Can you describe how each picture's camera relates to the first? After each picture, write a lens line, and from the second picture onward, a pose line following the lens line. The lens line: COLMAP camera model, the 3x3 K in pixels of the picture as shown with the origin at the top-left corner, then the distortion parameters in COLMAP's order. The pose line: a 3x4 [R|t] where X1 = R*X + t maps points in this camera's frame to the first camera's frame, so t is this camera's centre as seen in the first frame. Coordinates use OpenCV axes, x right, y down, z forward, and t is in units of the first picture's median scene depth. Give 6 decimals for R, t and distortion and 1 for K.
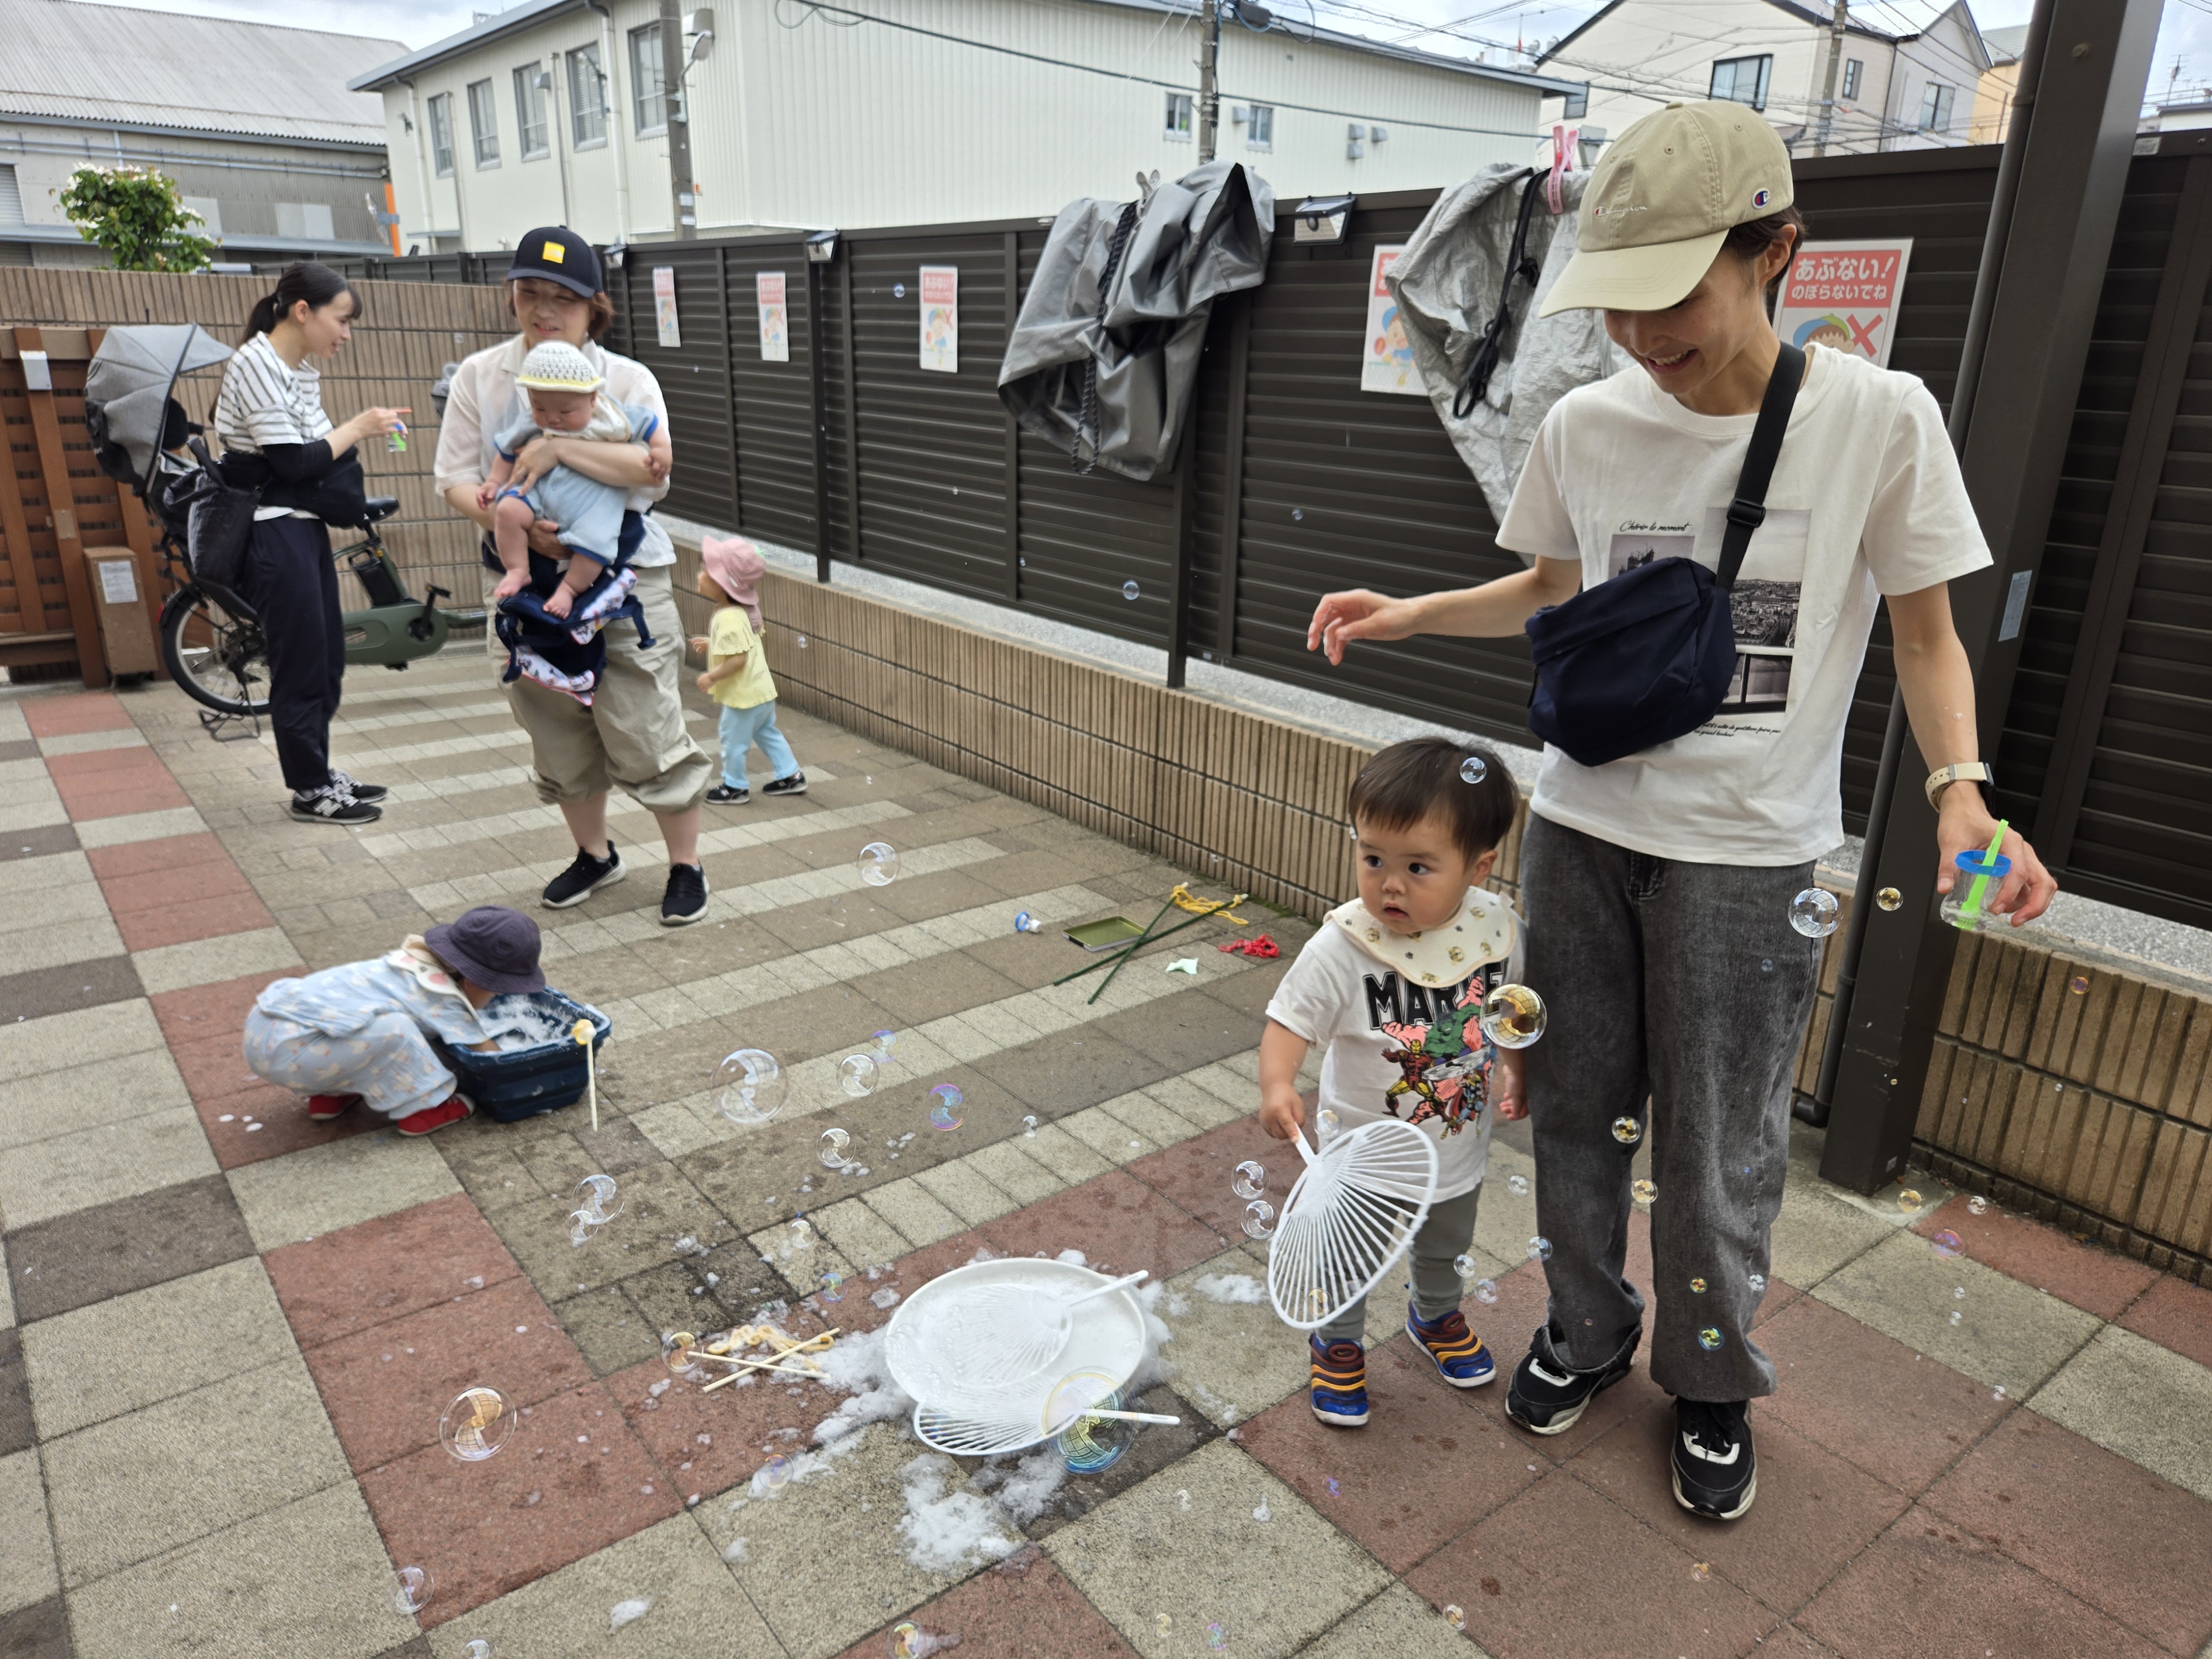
lens RADIAL K [[1469.0, 0, 1117.1], [0, 1469.0, 827.1], [0, 0, 1]] dist [0.072311, -0.052491]
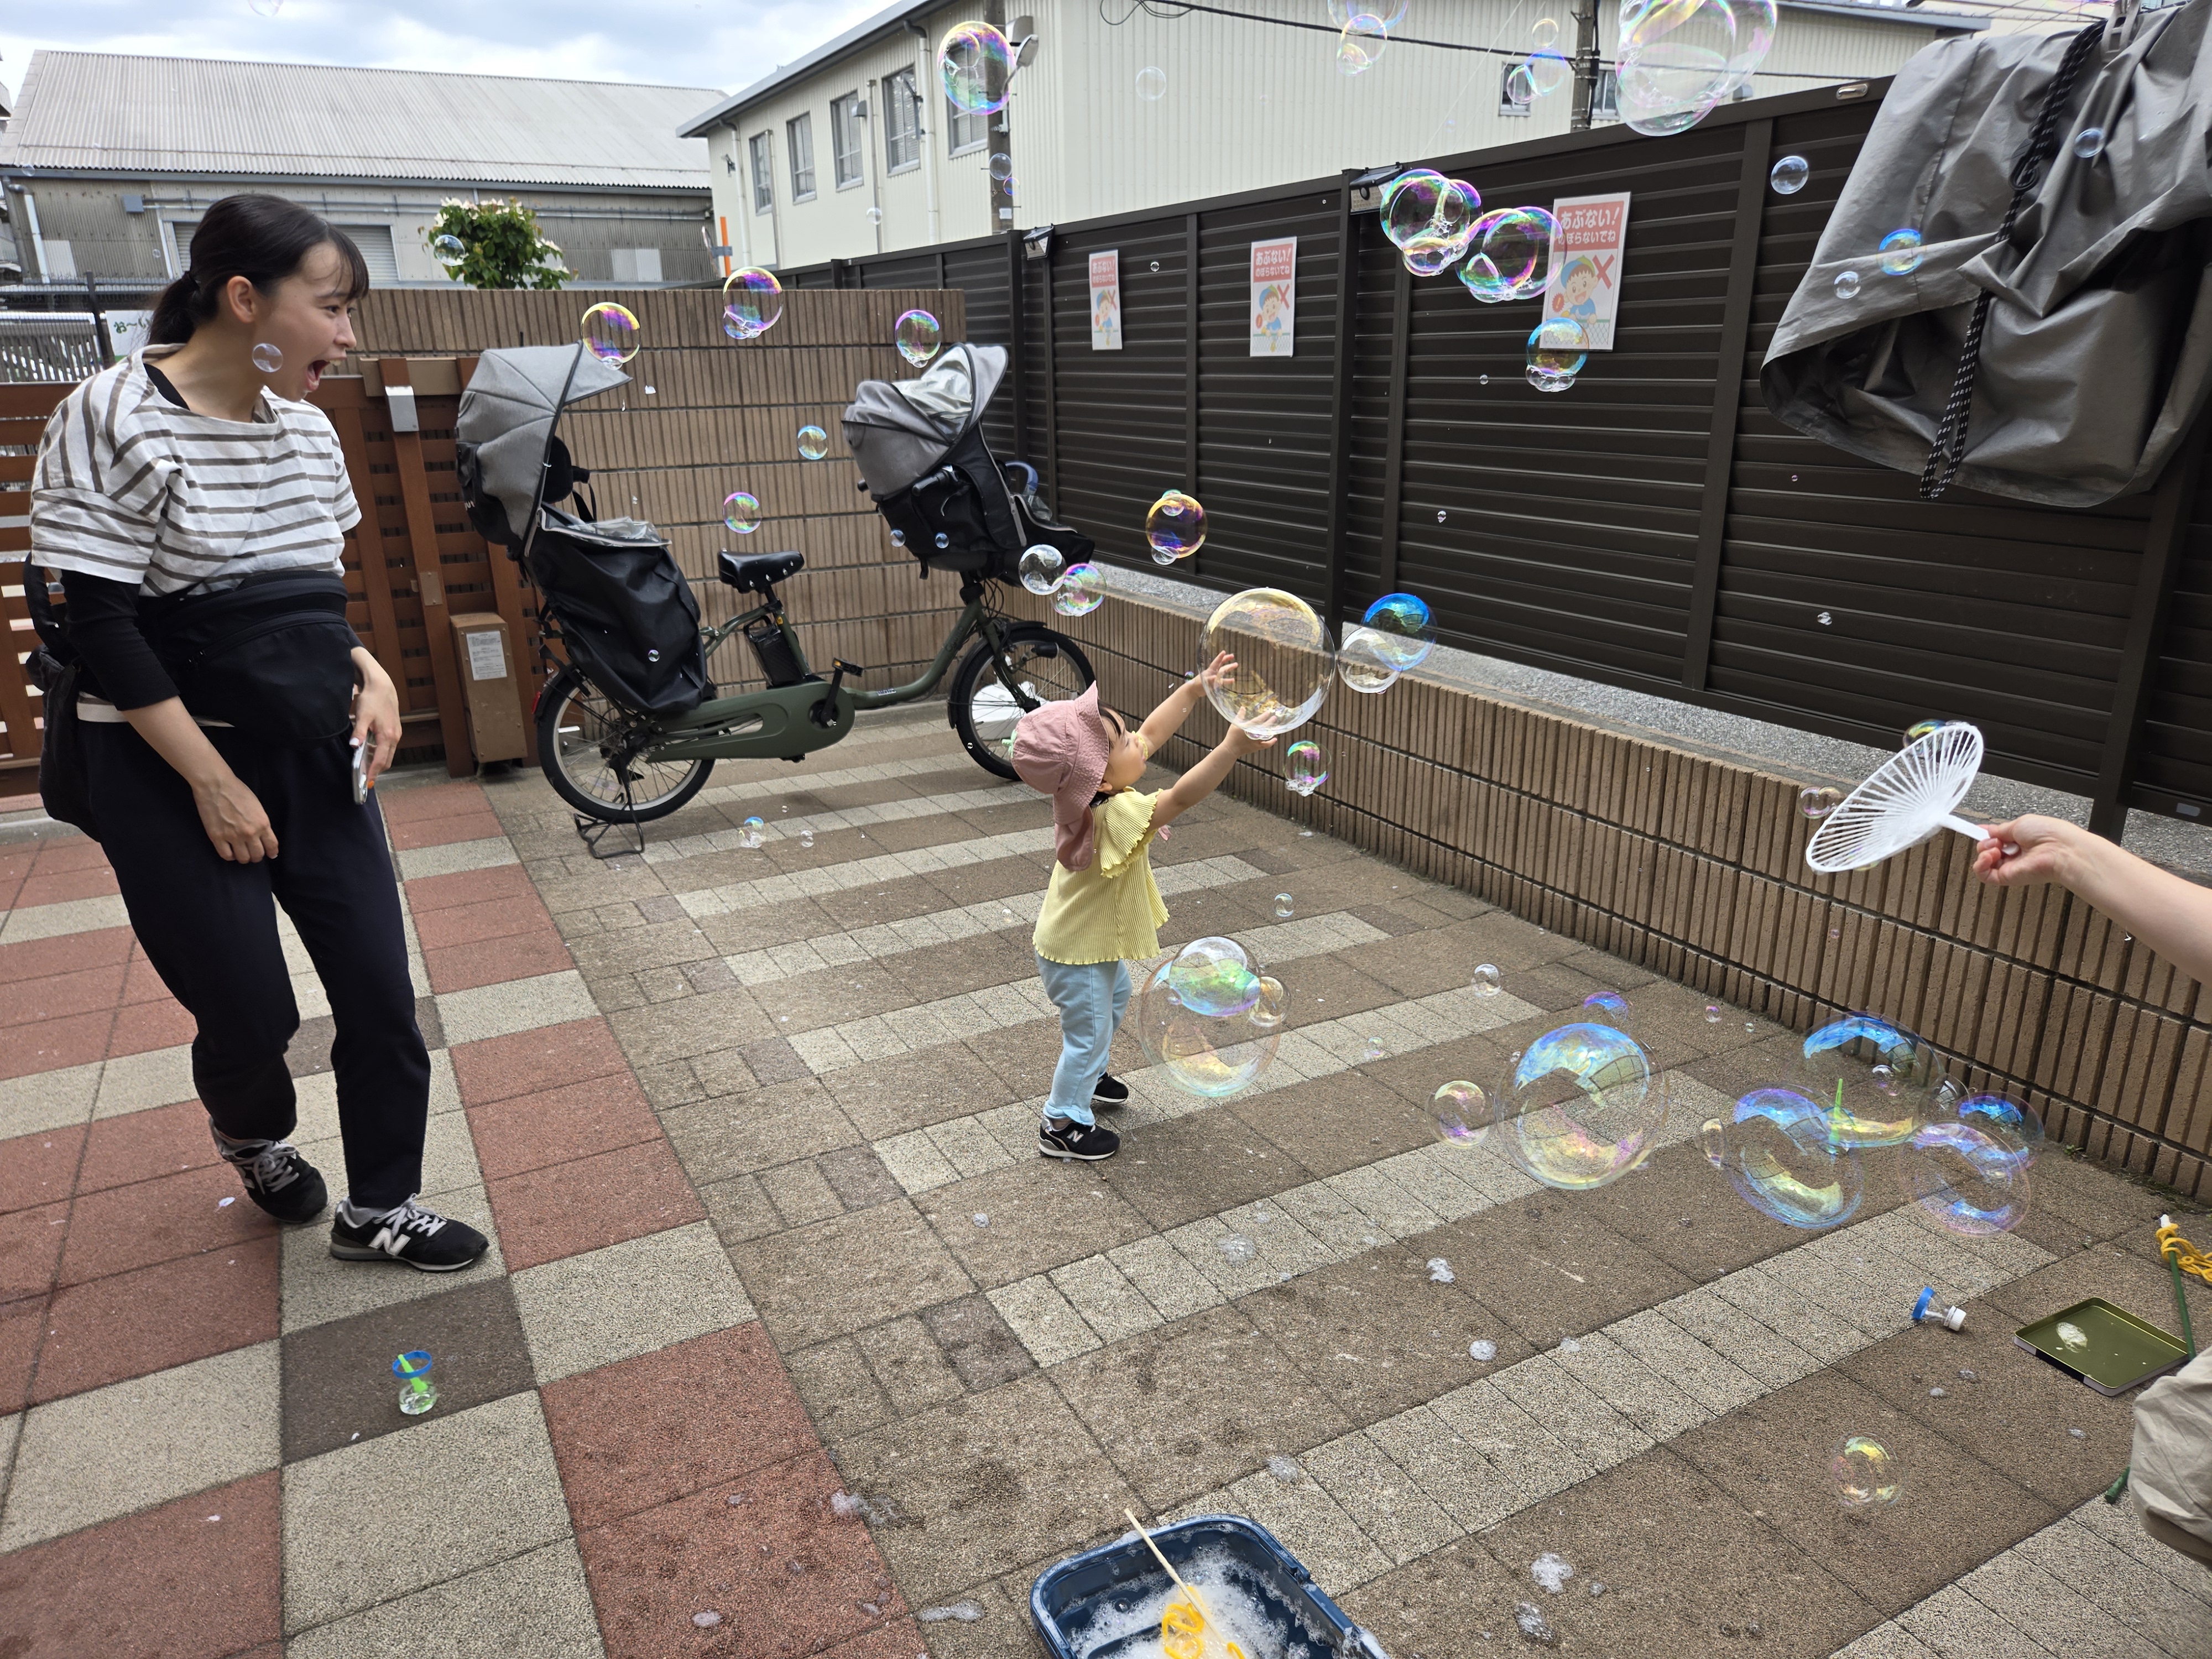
lens RADIAL K [[1462.1, 0, 1108.2], [0, 1462.1, 839.1], [0, 0, 1]] dist [0.077327, -0.066091]
pose [[0.983844, 0.016122, -0.178302, -0.167169], [-0.015720, 0.999870, 0.003670, -0.067812], [0.178338, -0.000808, 0.983969, 0.236920]]
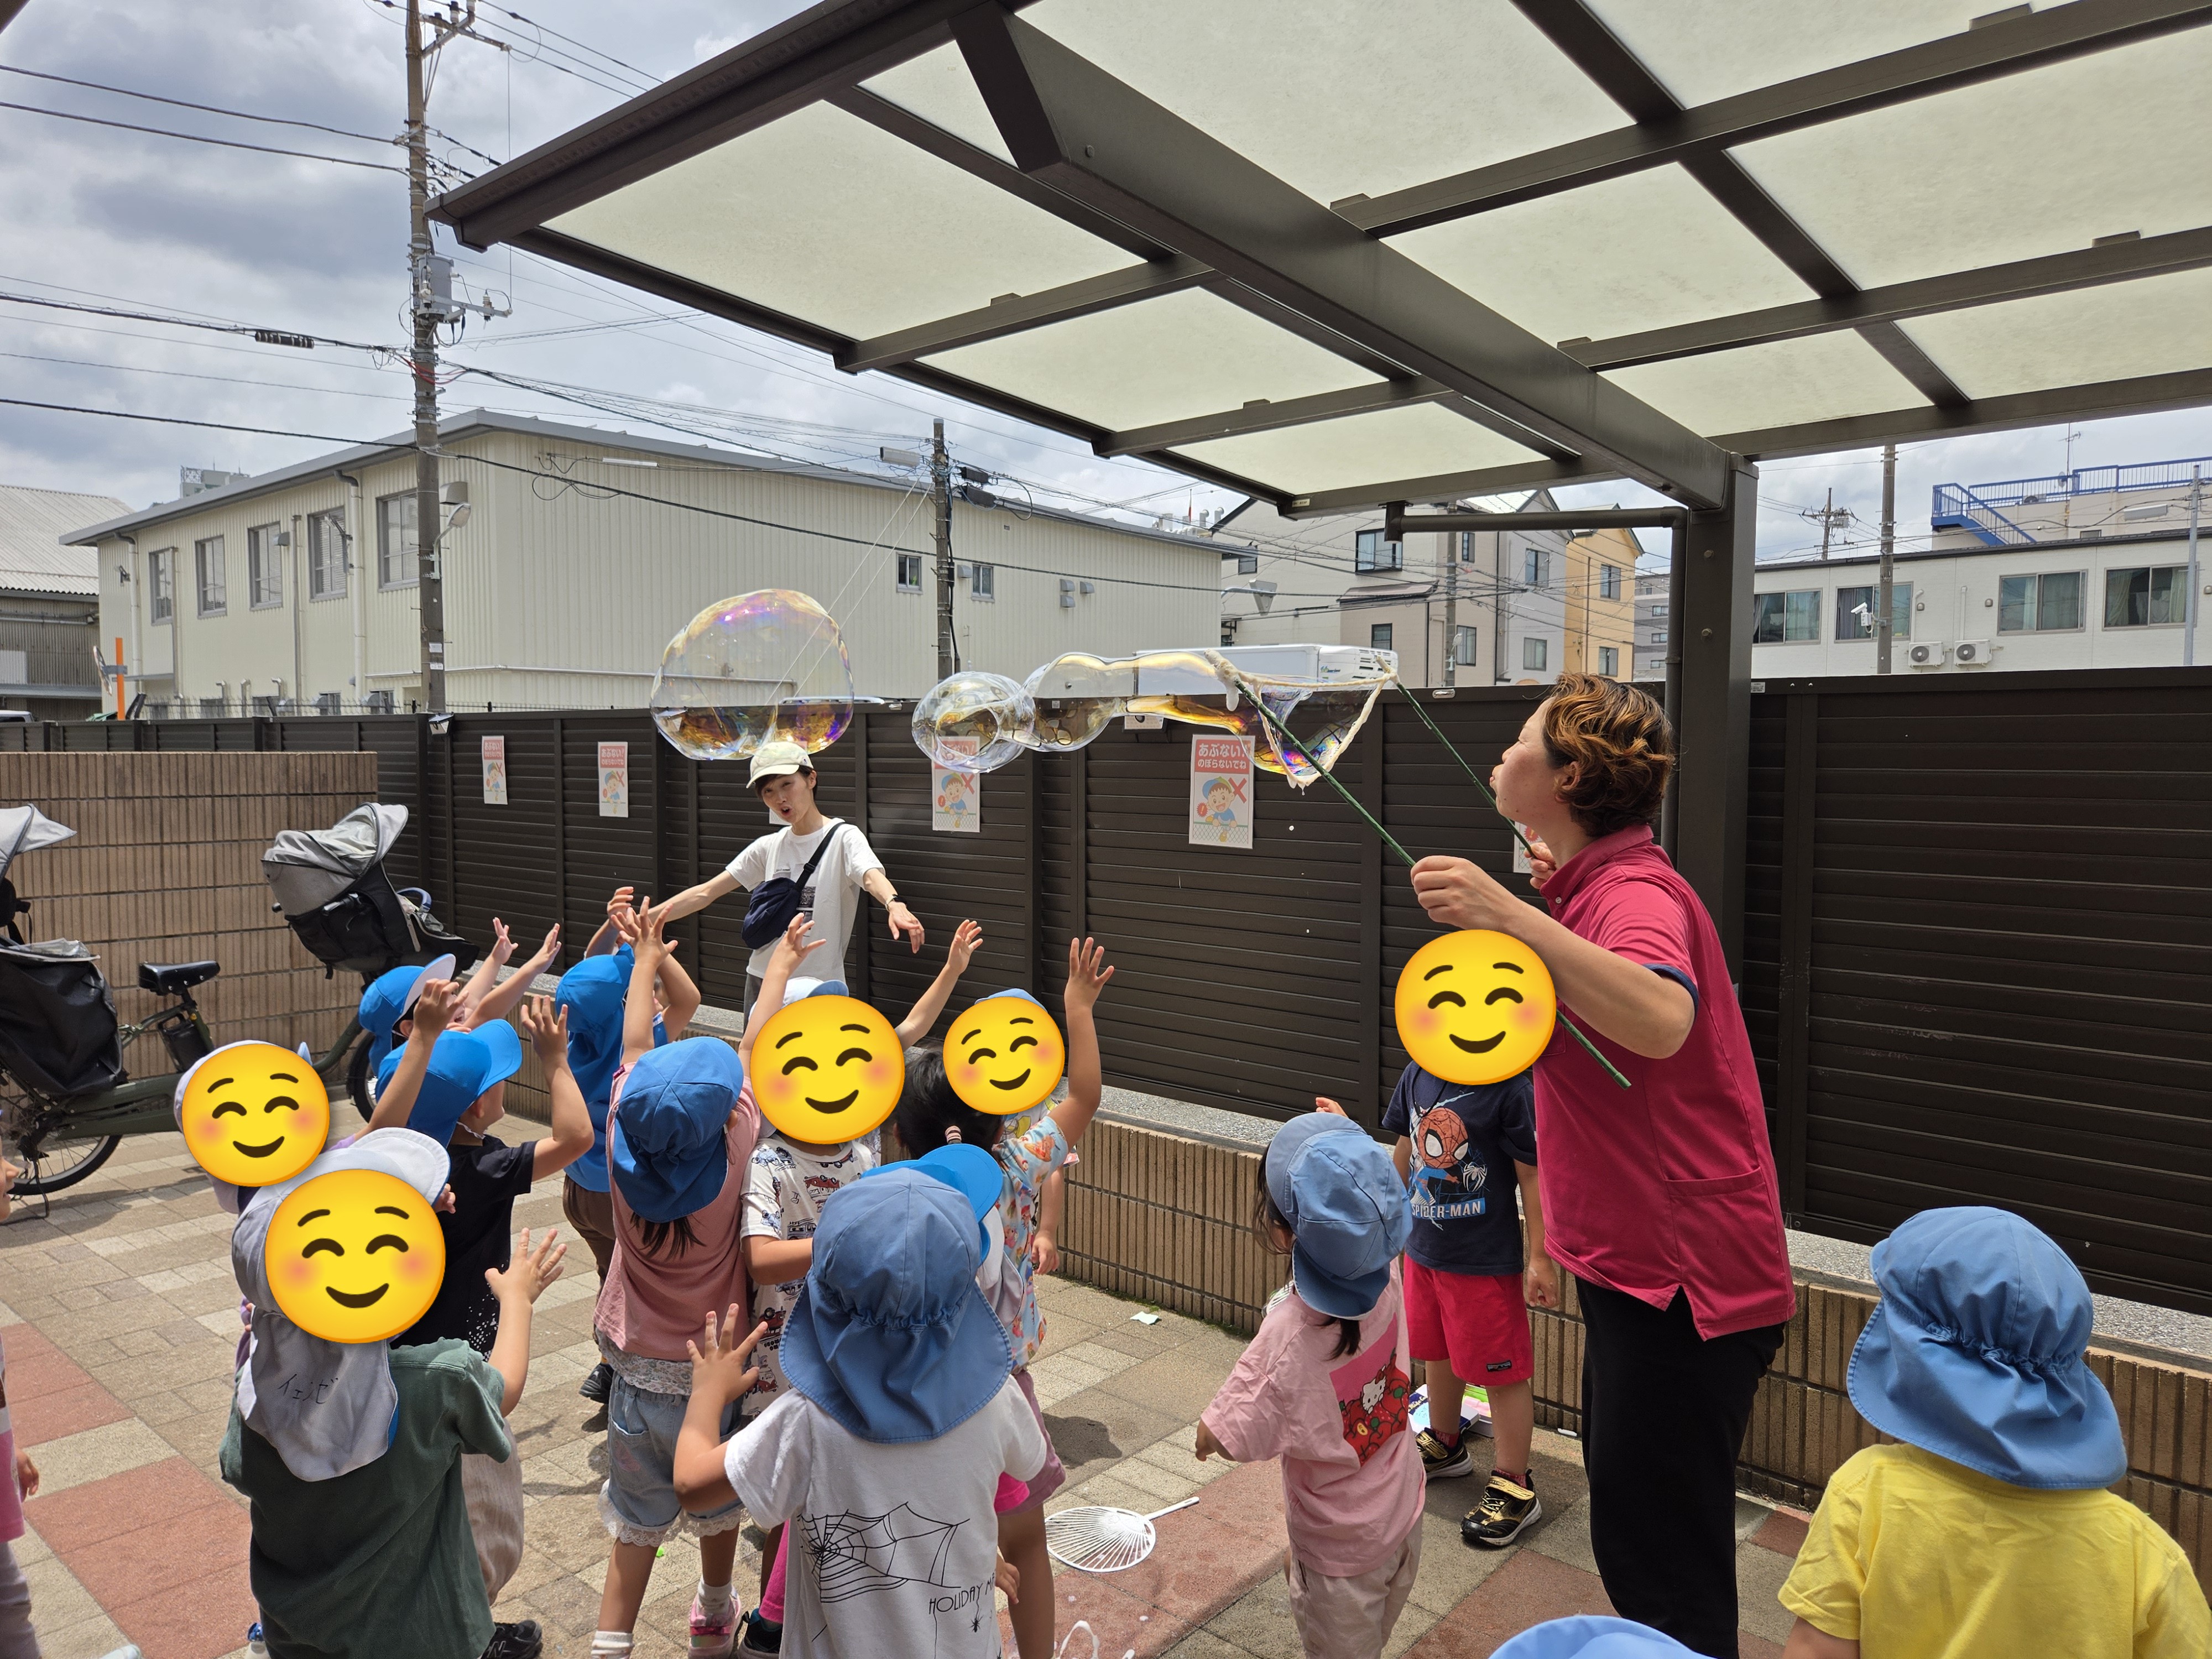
lens RADIAL K [[1462.1, 0, 1108.2], [0, 1462.1, 839.1], [0, 0, 1]] dist [0.077327, -0.066091]
pose [[0.983583, -0.030219, 0.177908, -0.064890], [0.074881, 0.965342, -0.250017, -0.003724], [-0.164187, 0.259234, 0.951756, -0.072832]]
